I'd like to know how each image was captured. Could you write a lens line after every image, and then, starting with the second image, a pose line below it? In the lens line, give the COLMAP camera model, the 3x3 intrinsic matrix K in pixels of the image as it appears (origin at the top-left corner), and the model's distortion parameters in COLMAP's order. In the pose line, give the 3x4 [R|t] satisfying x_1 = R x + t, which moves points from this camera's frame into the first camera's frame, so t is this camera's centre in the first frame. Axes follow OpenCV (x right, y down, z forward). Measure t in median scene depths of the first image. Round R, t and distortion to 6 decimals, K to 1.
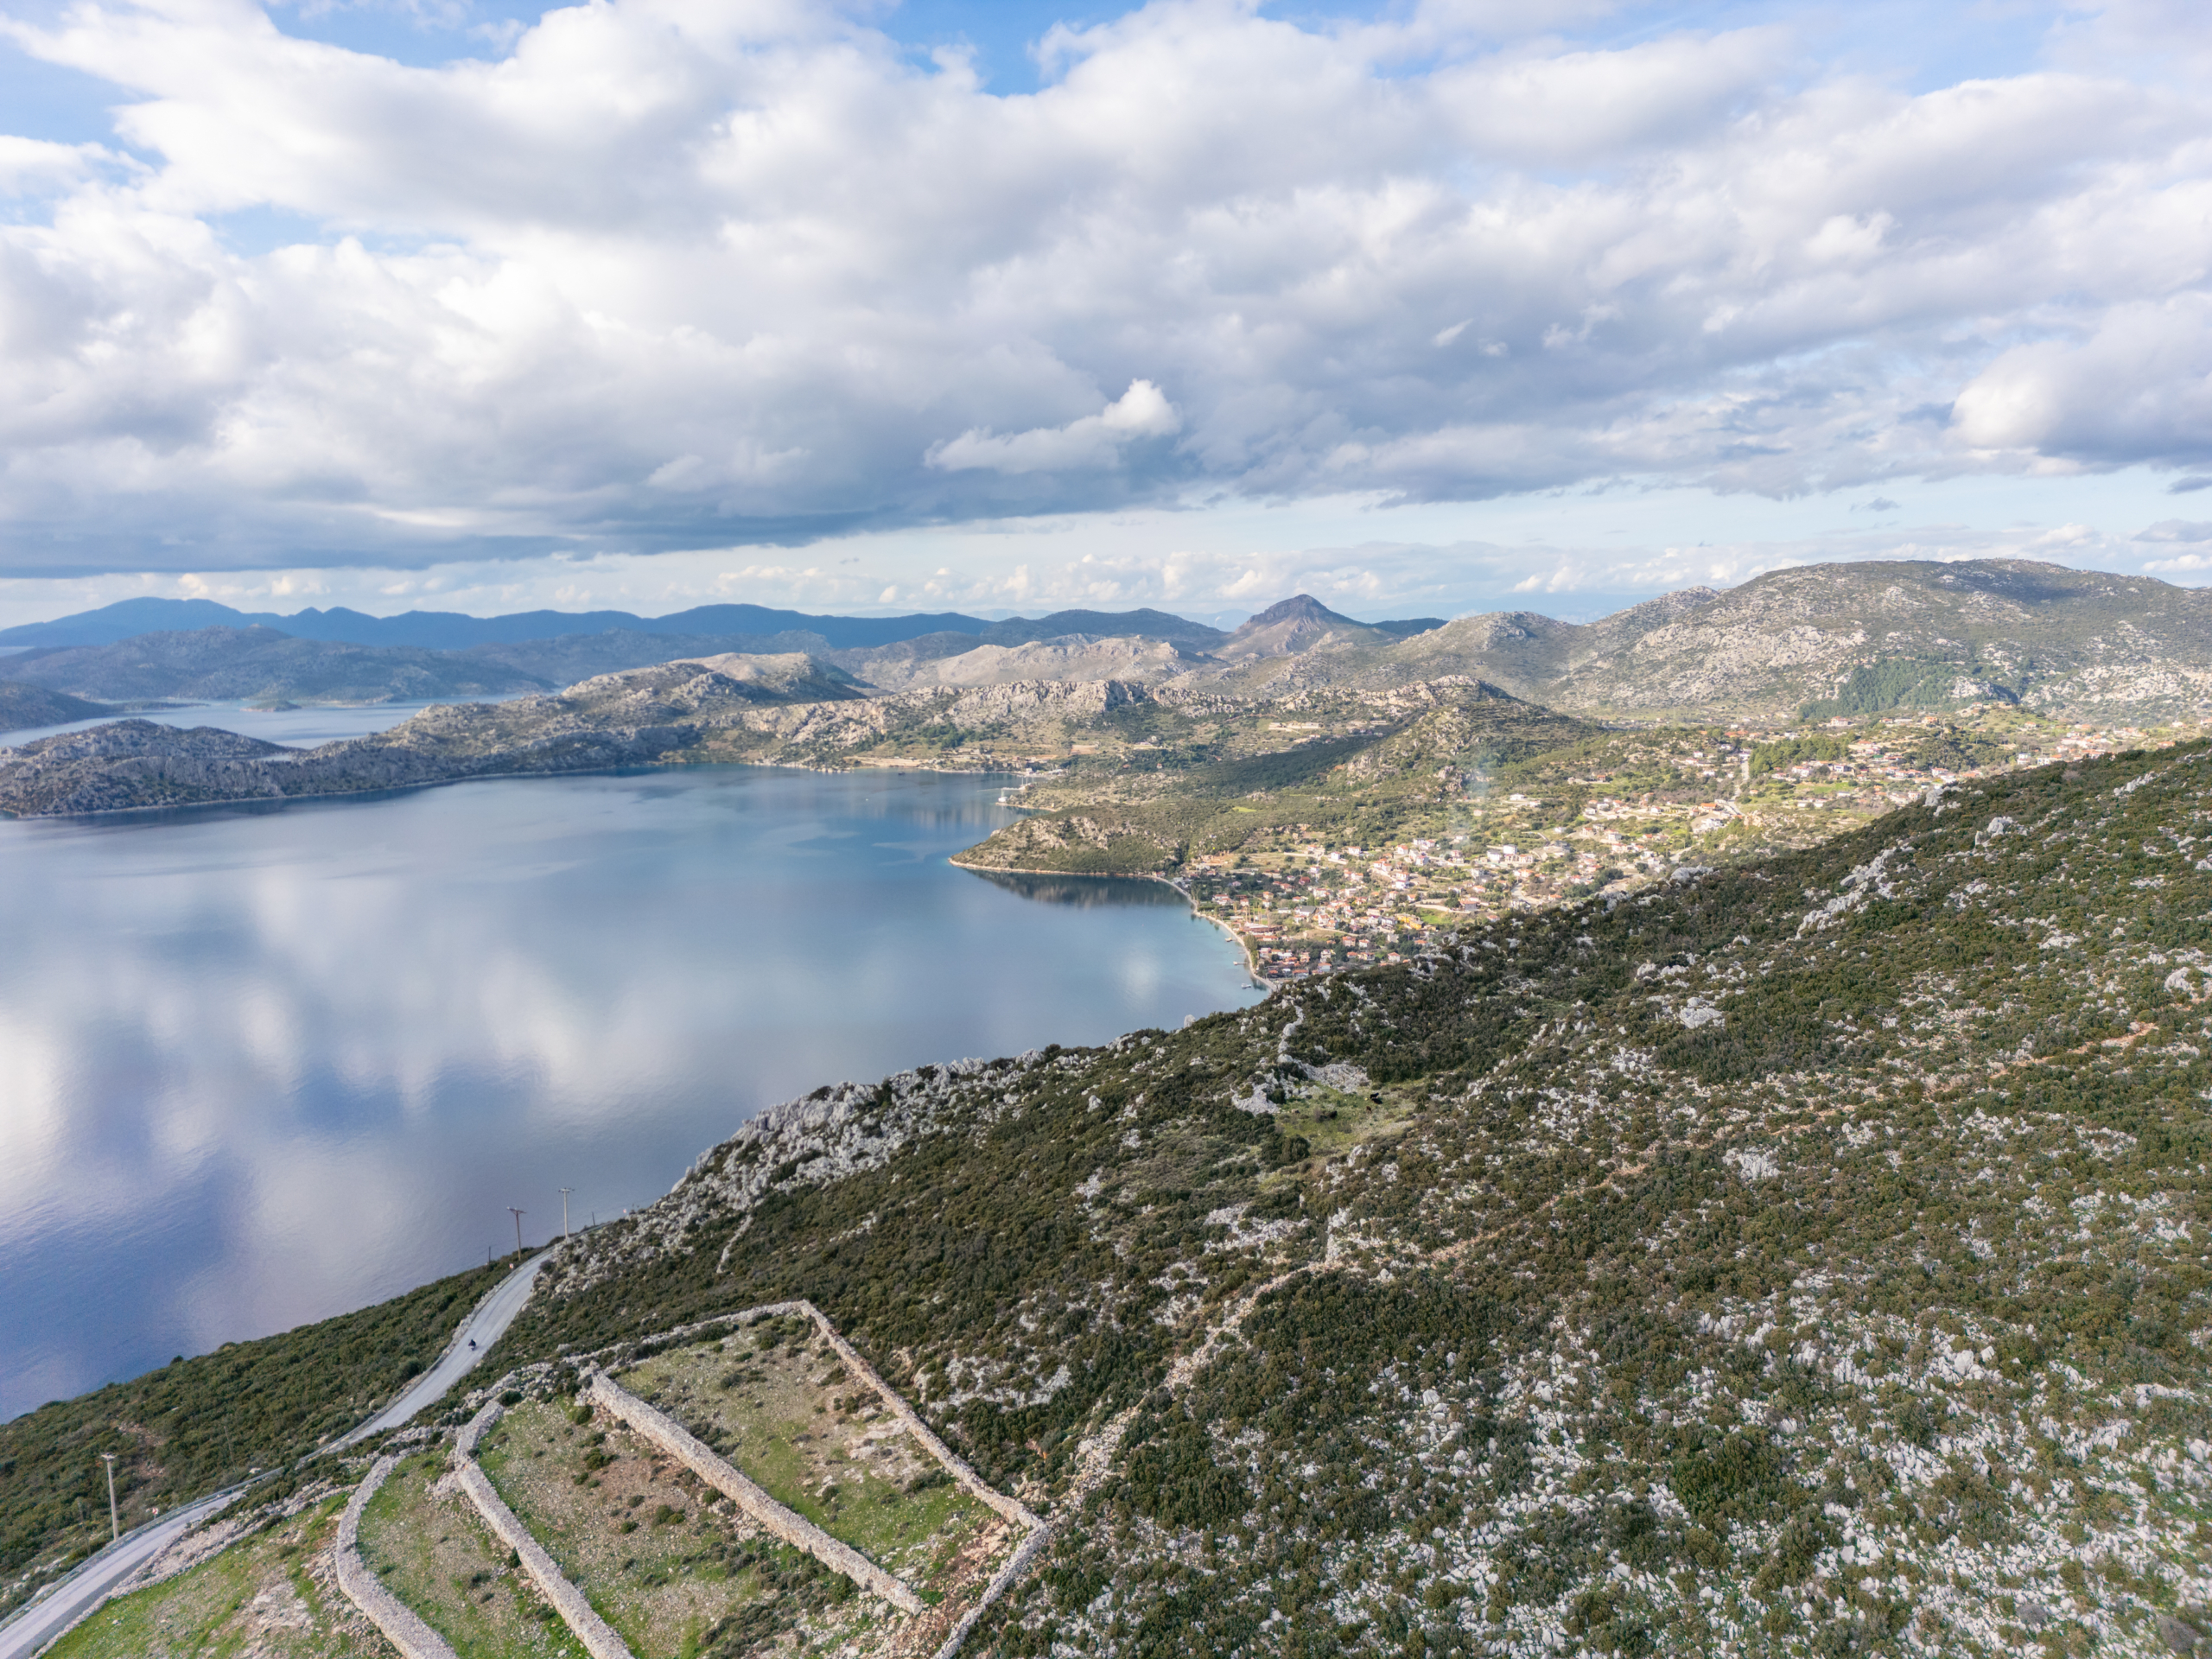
lens RADIAL K [[1540.5, 0, 1100.8], [0, 1540.5, 824.0], [0, 0, 1]] dist [0.084995, -0.078885]
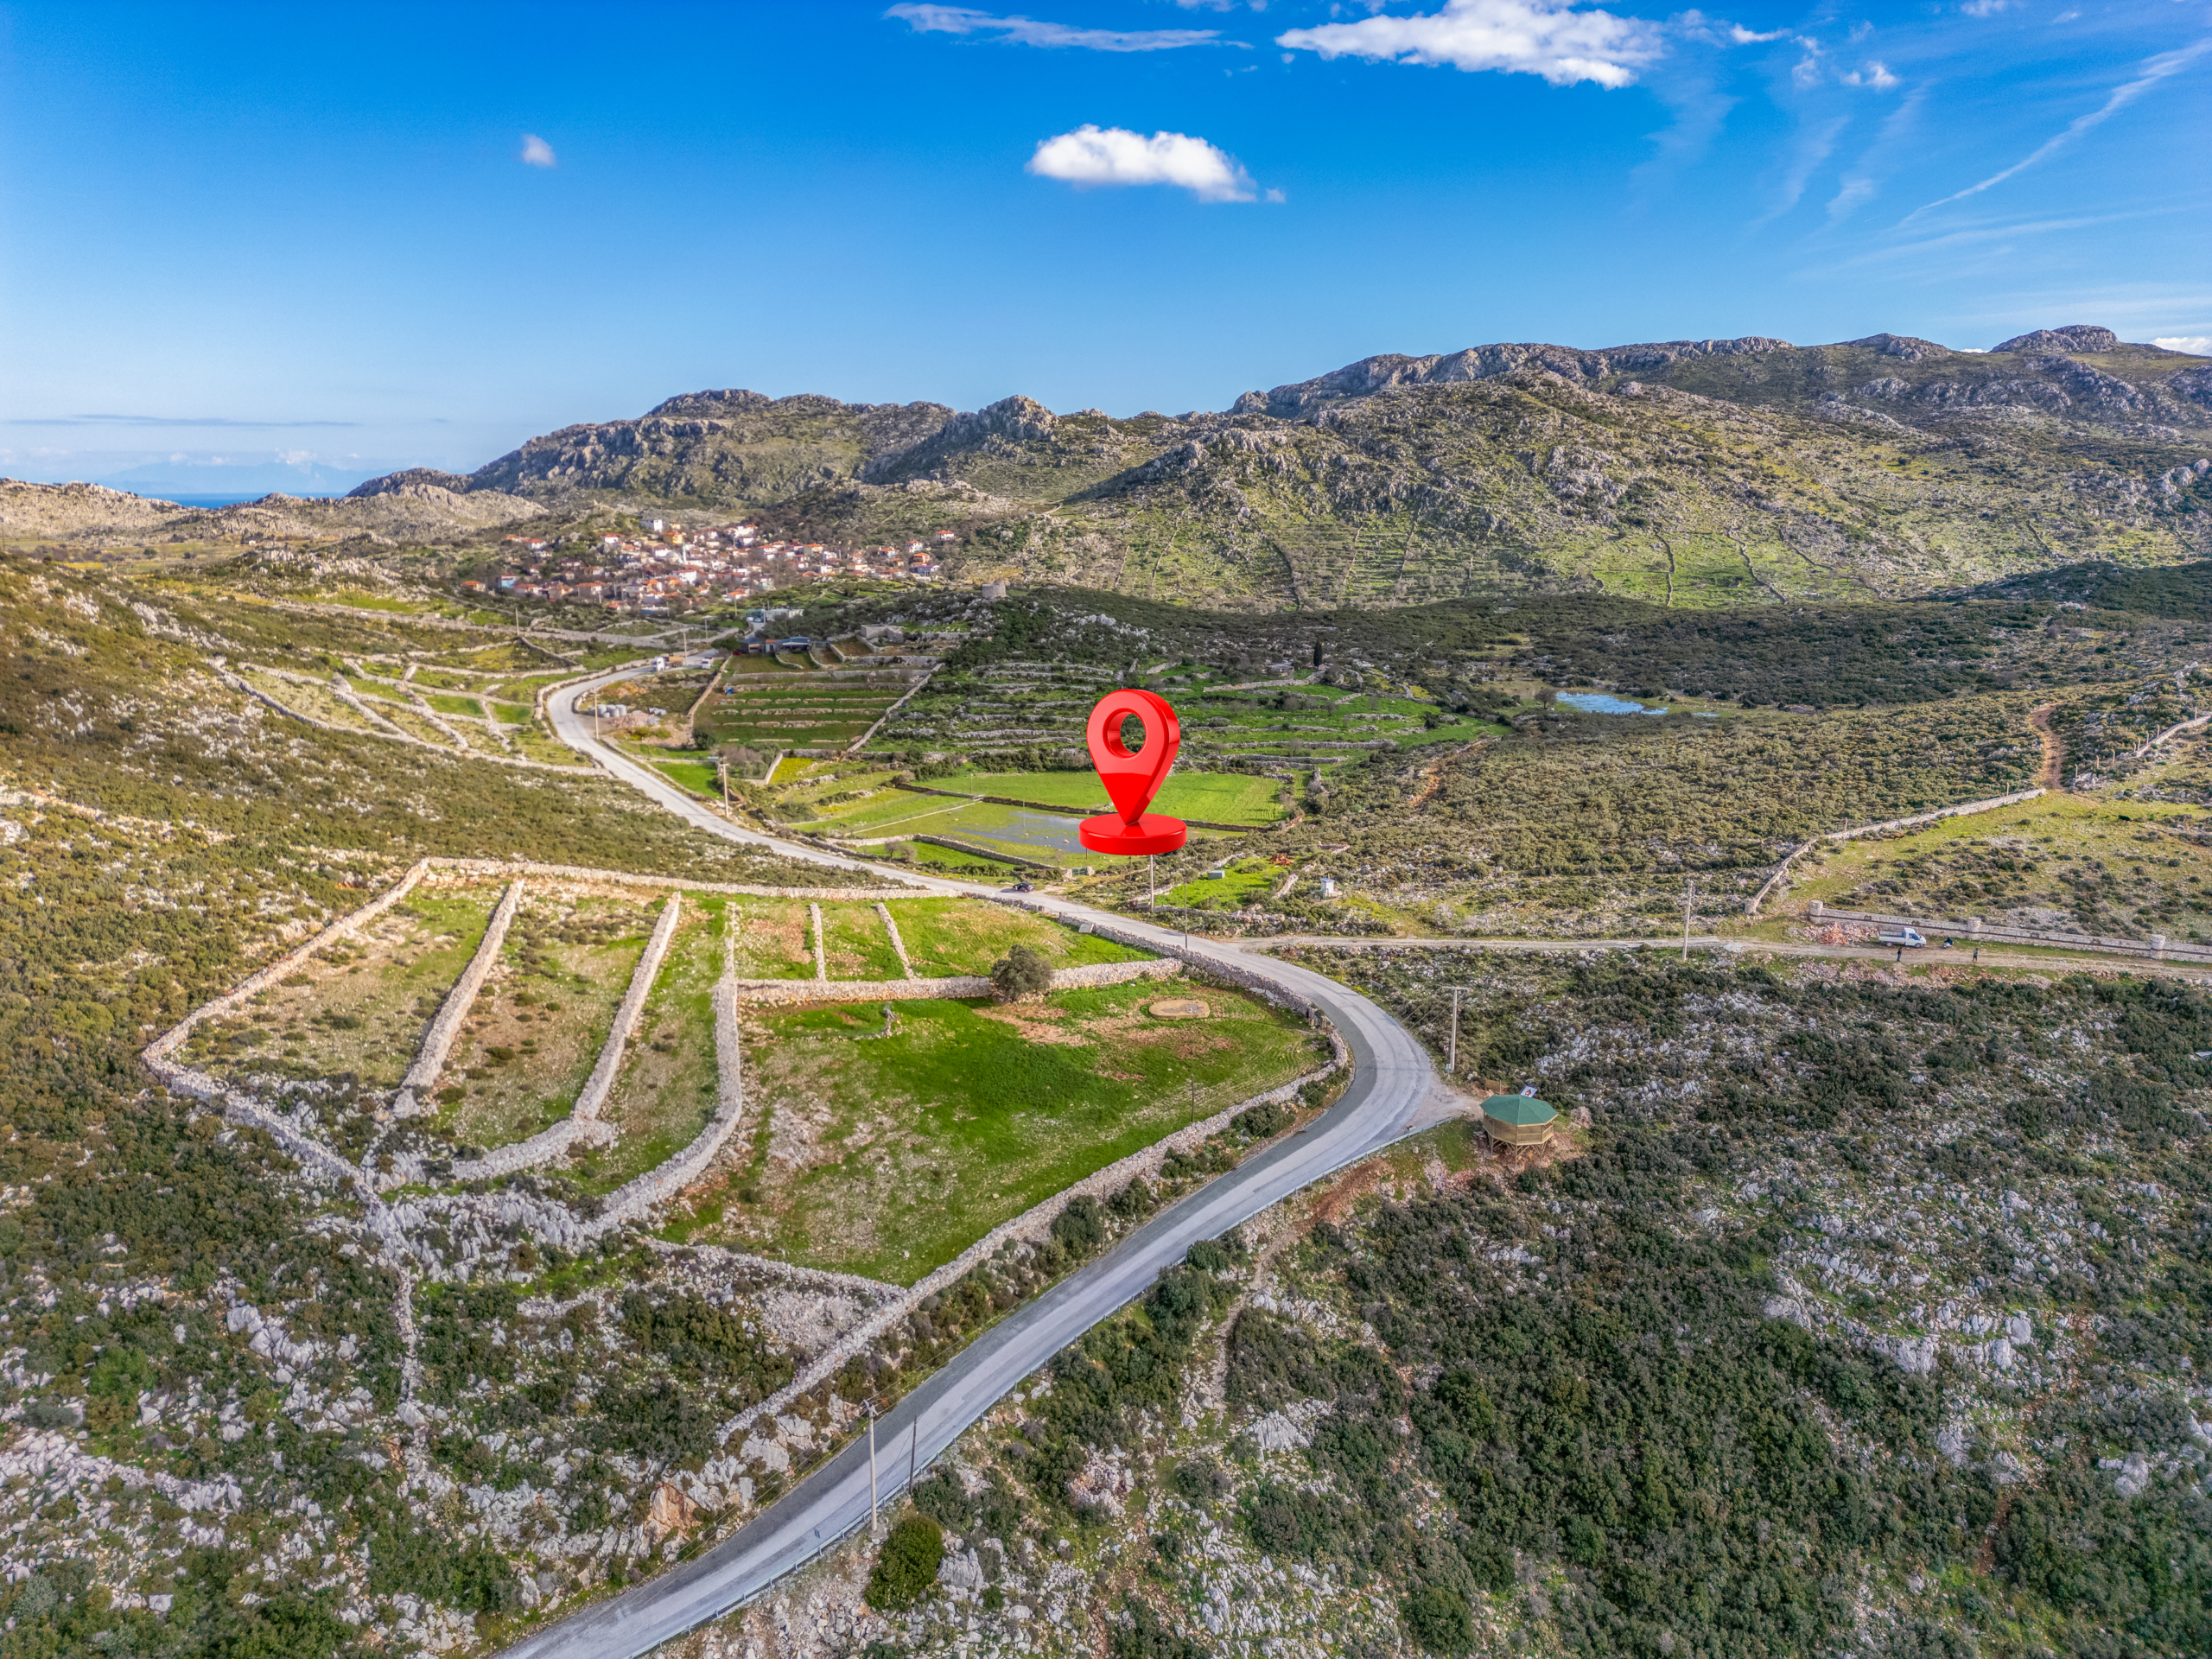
lens RADIAL K [[1538.0, 0, 1103.0], [0, 1538.0, 831.7], [0, 0, 1]] dist [0.081931, -0.084932]
pose [[-0.859043, -0.104580, 0.501106, -0.095248], [0.078643, 0.940326, 0.331062, -0.001581], [-0.505826, 0.323805, -0.799557, 0.131425]]
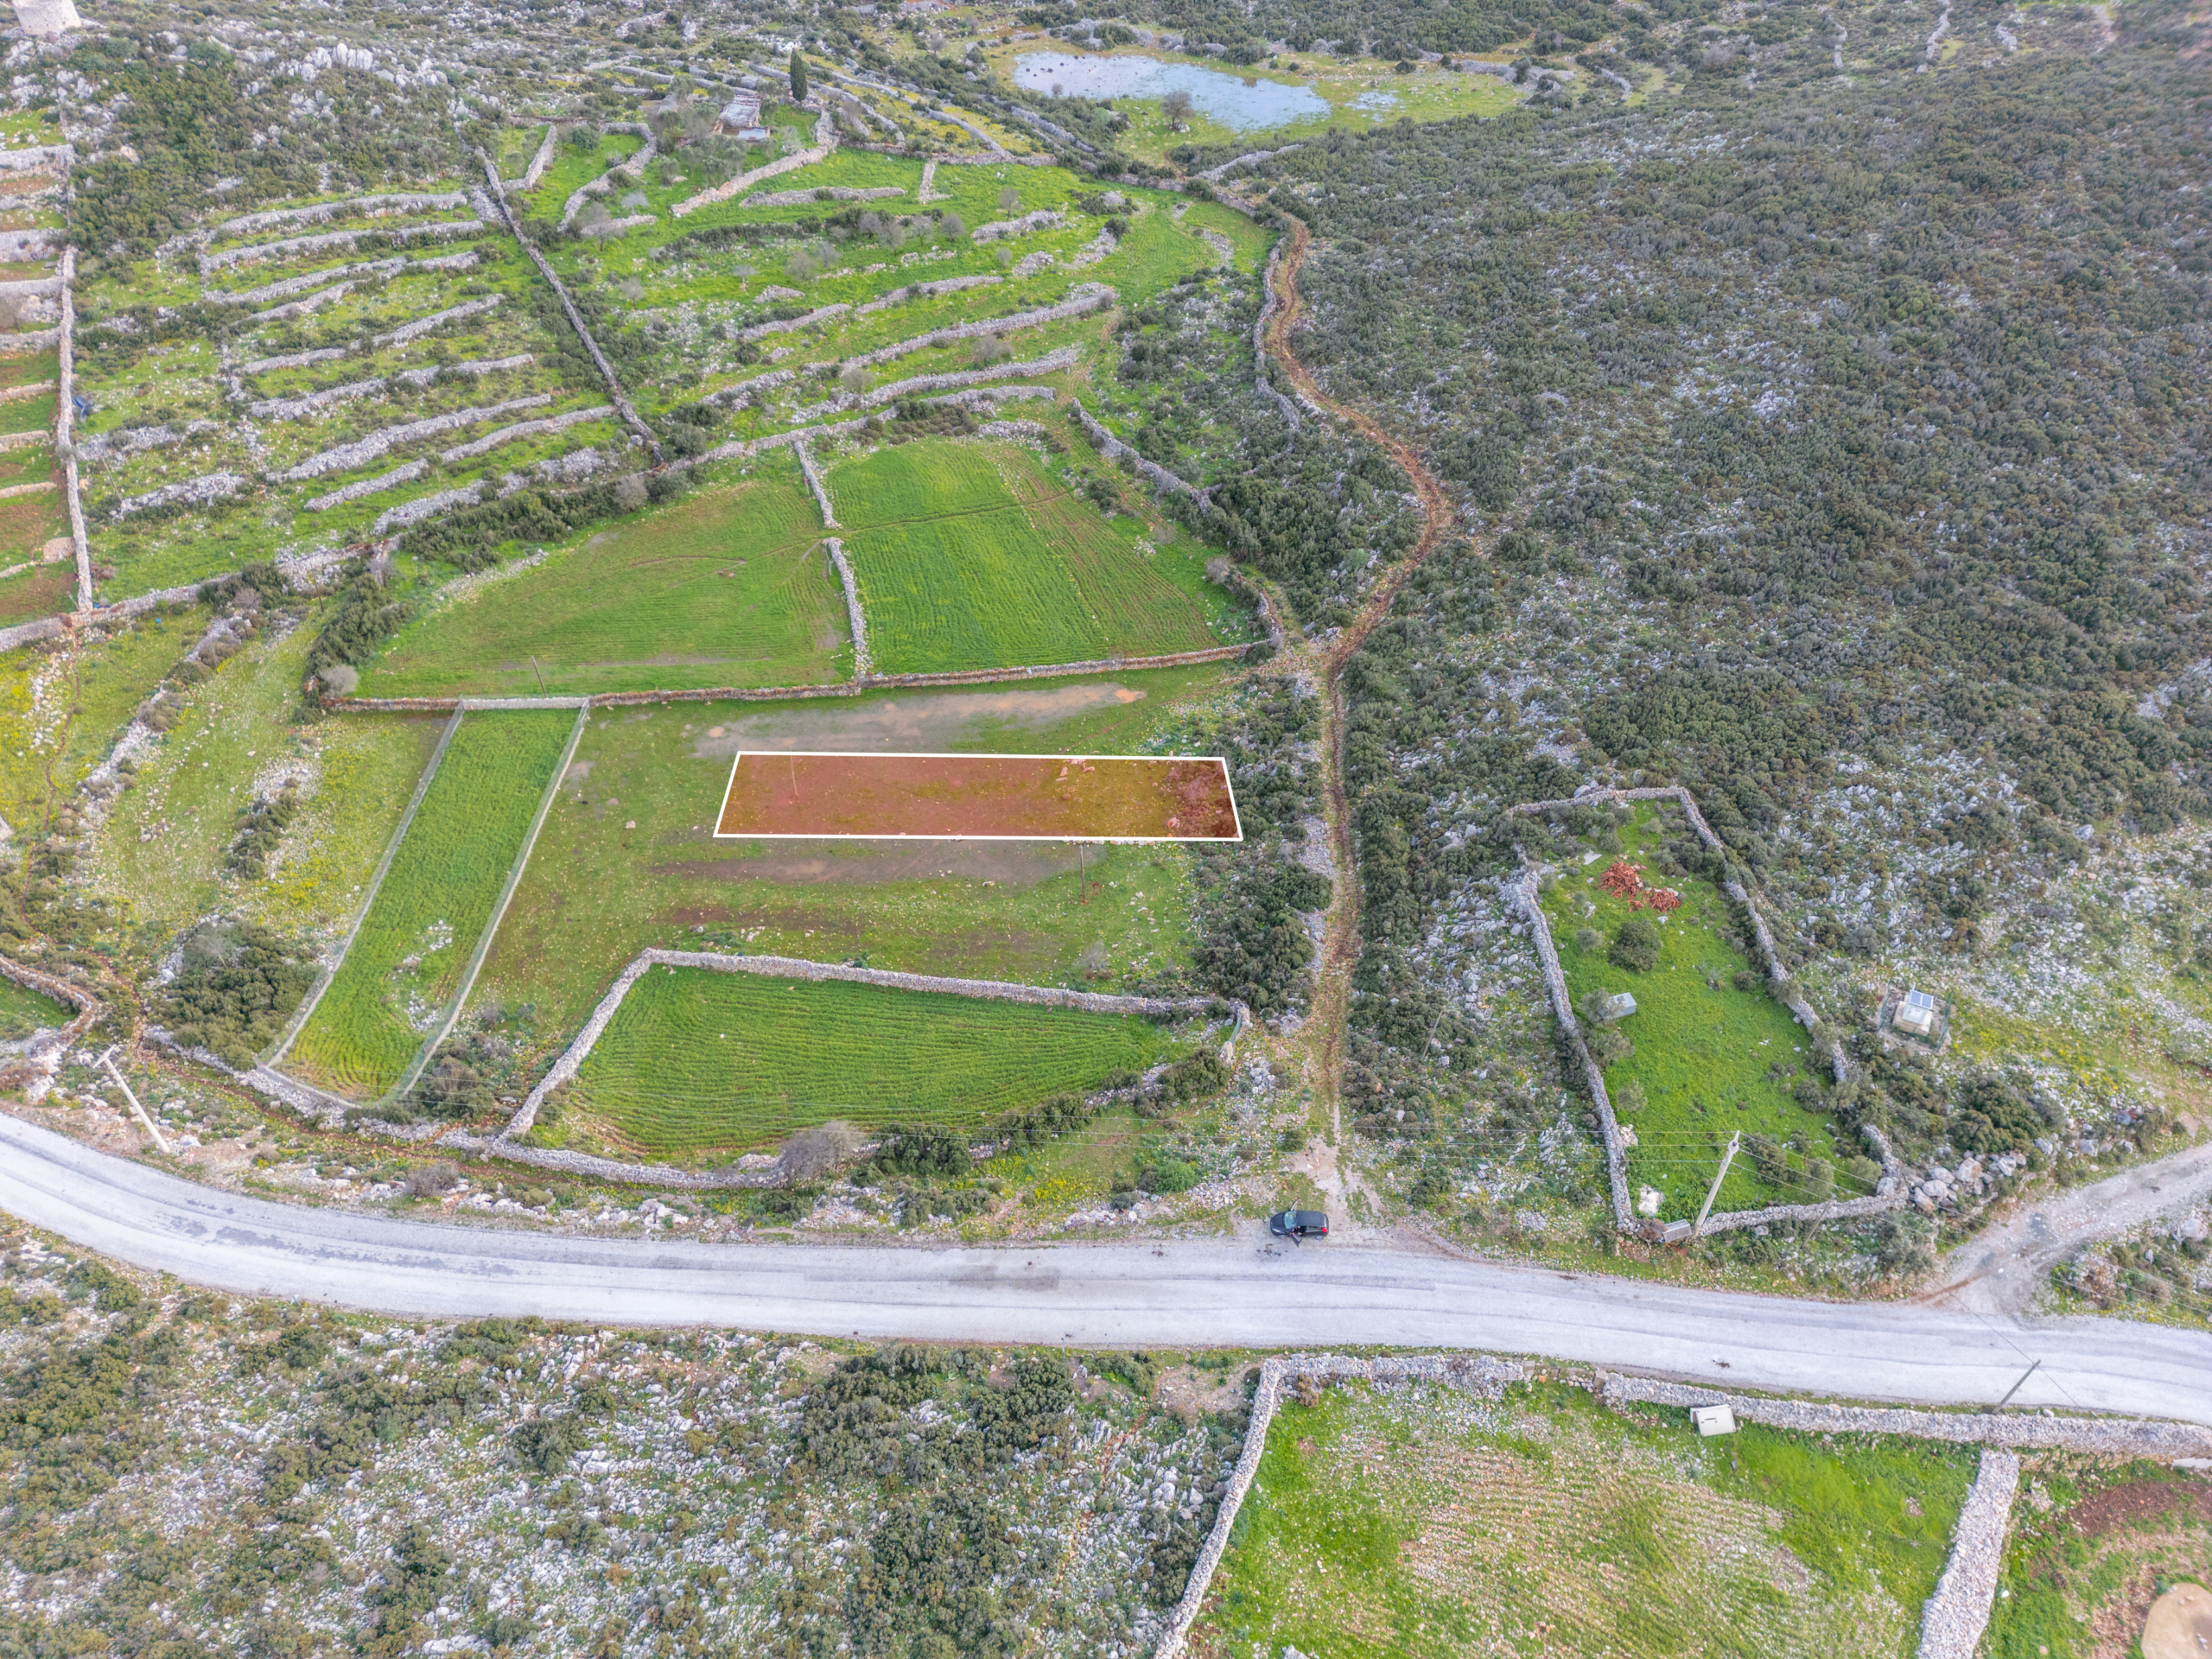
lens RADIAL K [[1541.7, 0, 1104.2], [0, 1541.7, 835.9], [0, 0, 1]] dist [0.078140, -0.077095]
pose [[-0.994262, 0.080761, -0.070154, -0.015186], [-0.000758, 0.650459, 0.759541, -0.006091], [0.106974, 0.755235, -0.646665, 0.057367]]
